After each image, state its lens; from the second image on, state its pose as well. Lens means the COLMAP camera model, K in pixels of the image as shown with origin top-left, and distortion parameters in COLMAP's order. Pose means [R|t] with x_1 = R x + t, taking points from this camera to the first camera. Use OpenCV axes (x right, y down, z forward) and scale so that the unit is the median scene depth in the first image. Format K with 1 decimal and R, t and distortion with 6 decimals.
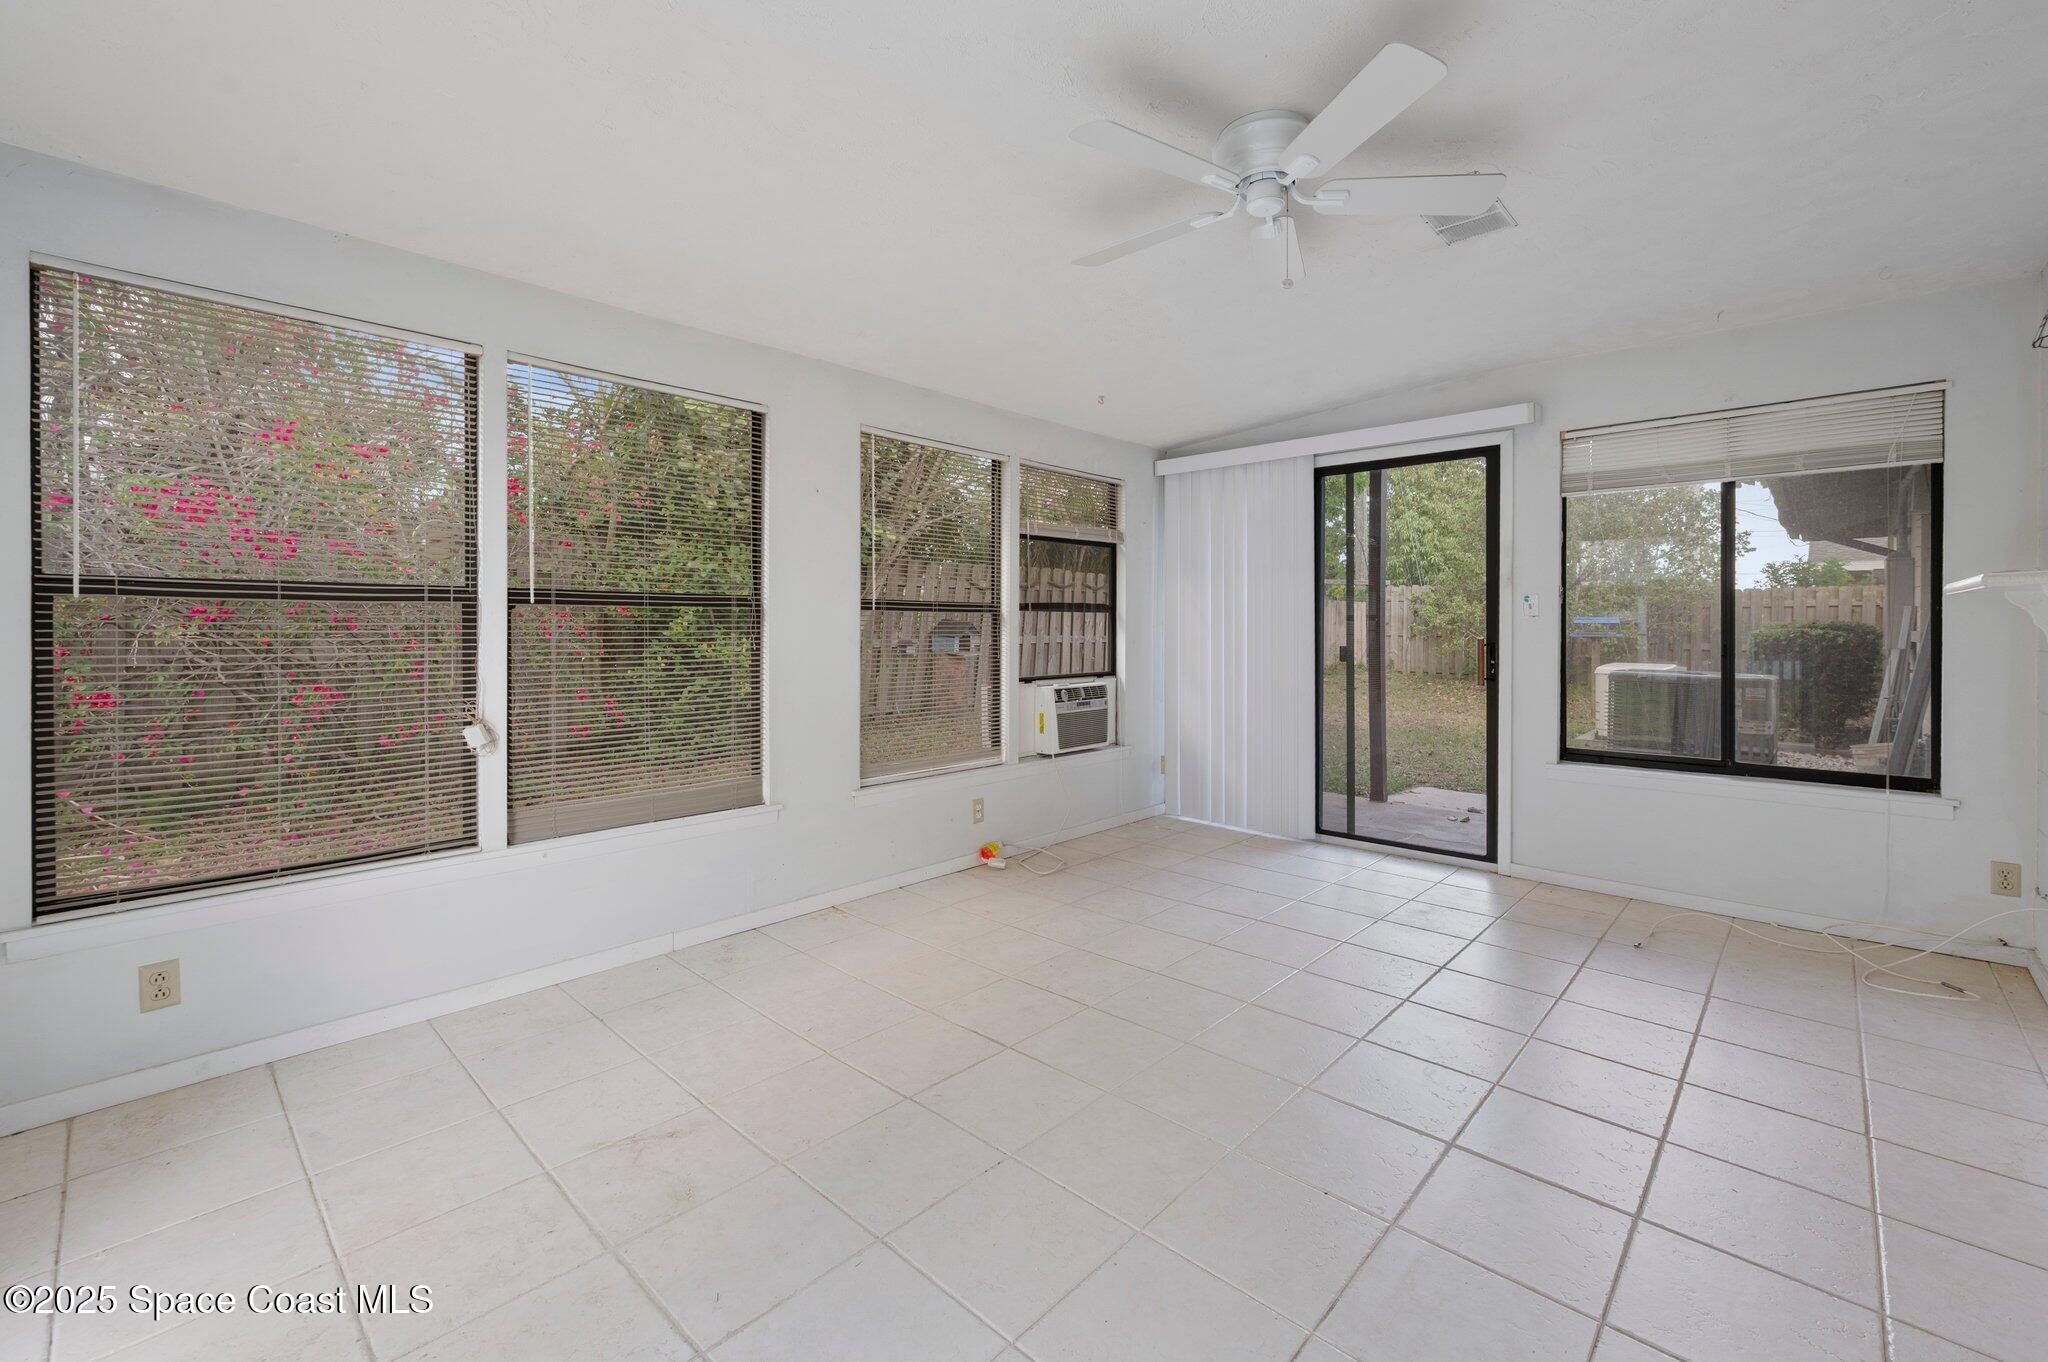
lens RADIAL K [[850.2, 0, 1033.5], [0, 850.2, 627.0], [0, 0, 1]] dist [-0.001120, -0.000345]
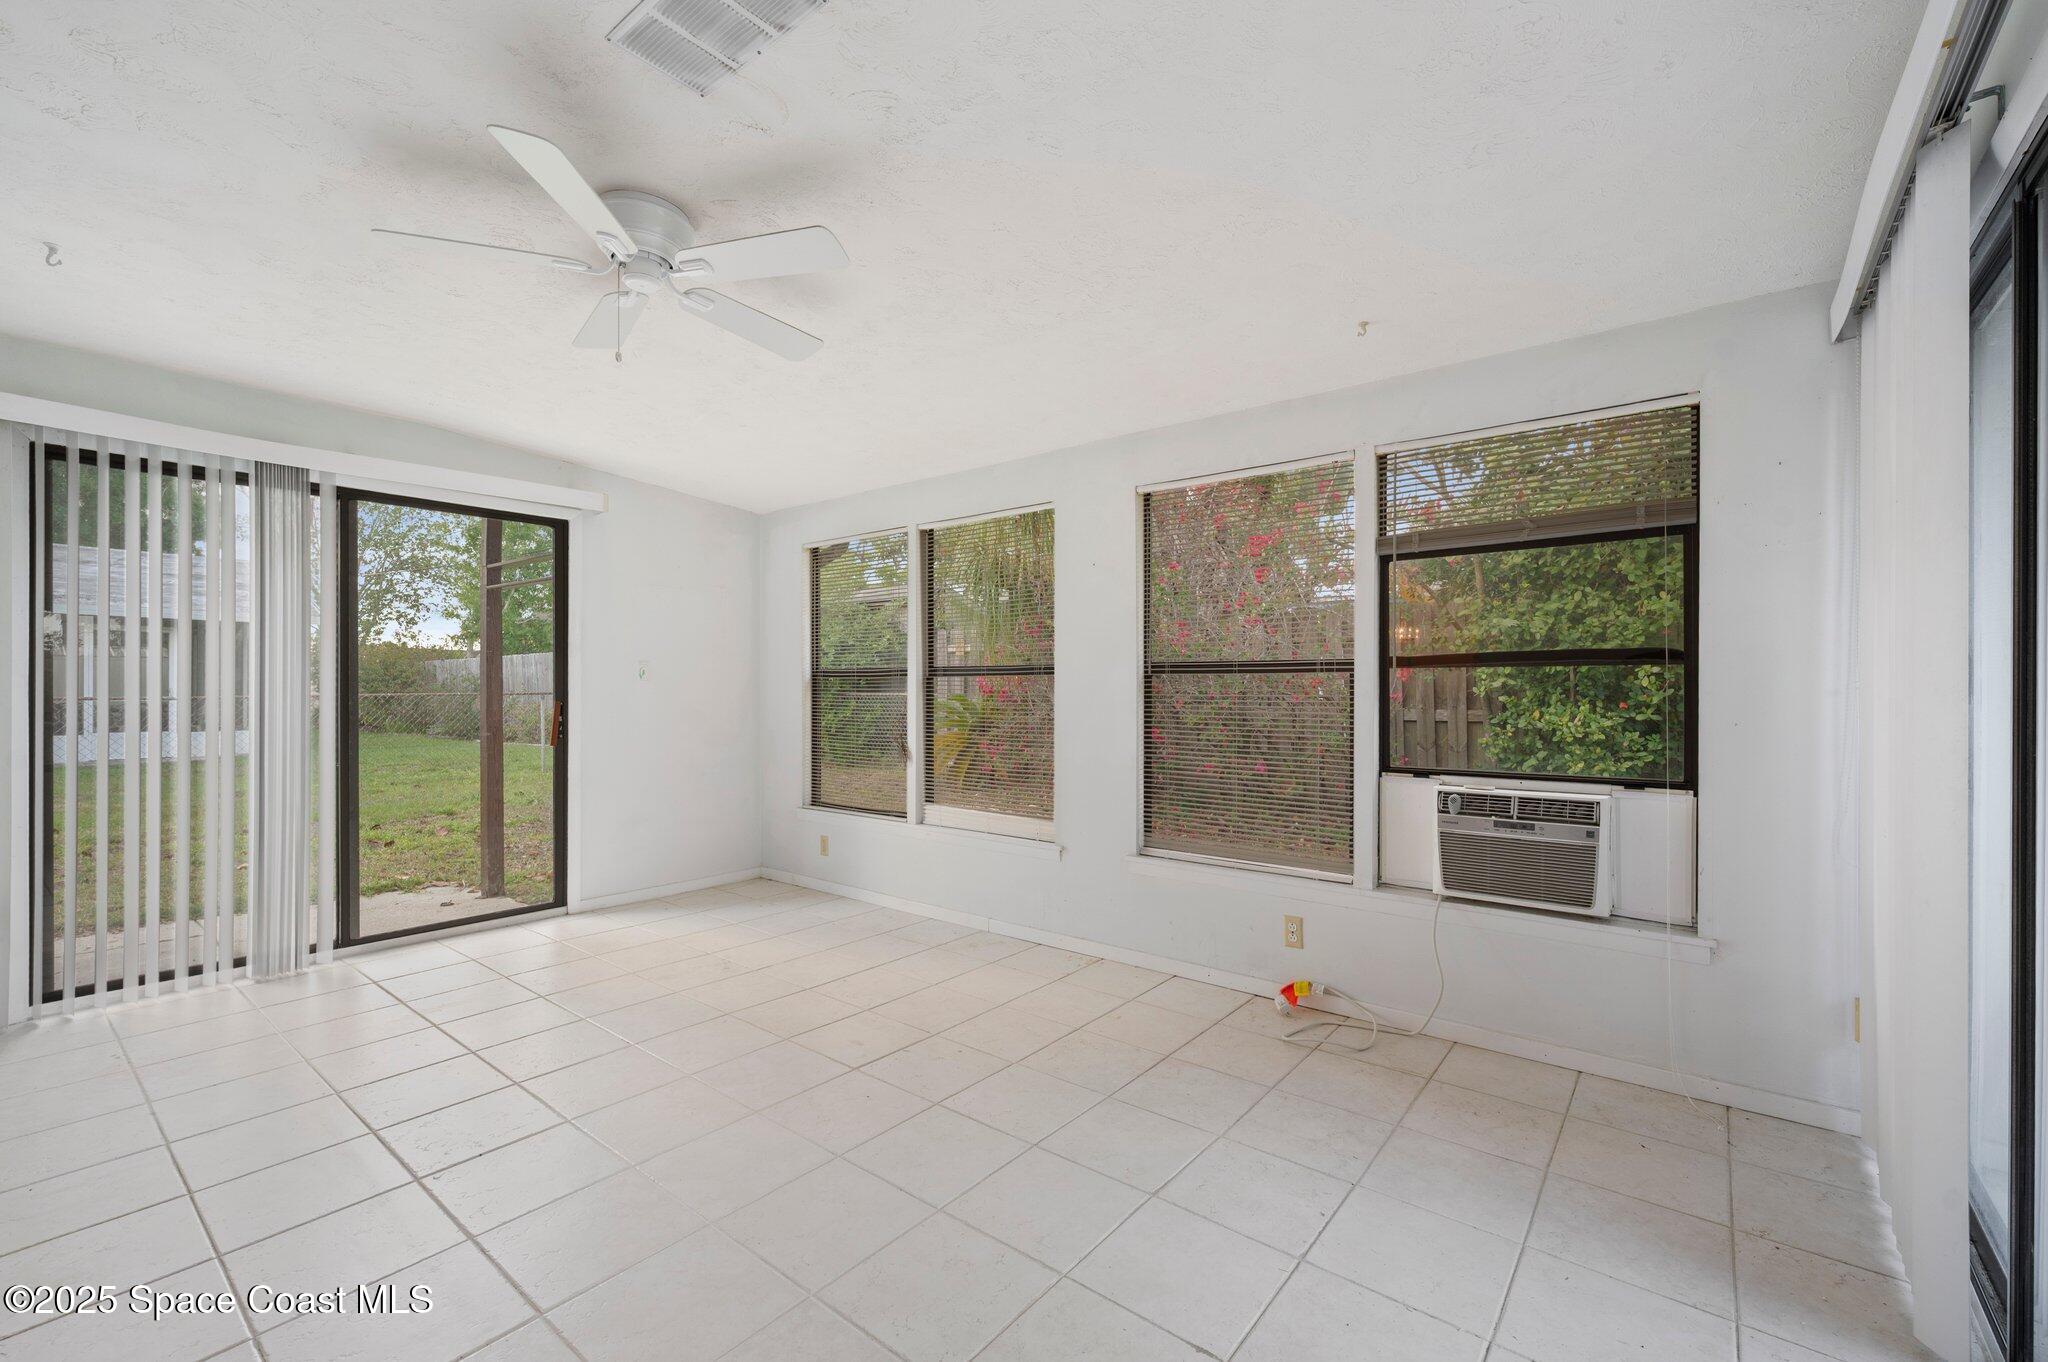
lens RADIAL K [[844.6, 0, 1052.1], [0, 844.6, 692.5], [0, 0, 1]] dist [0.000118, -0.000169]
pose [[0.088997, -0.000131, -0.996032, 0.620751], [-0.002746, 0.999996, -0.000377, 0.000980], [0.996028, 0.002769, 0.088996, 0.658645]]
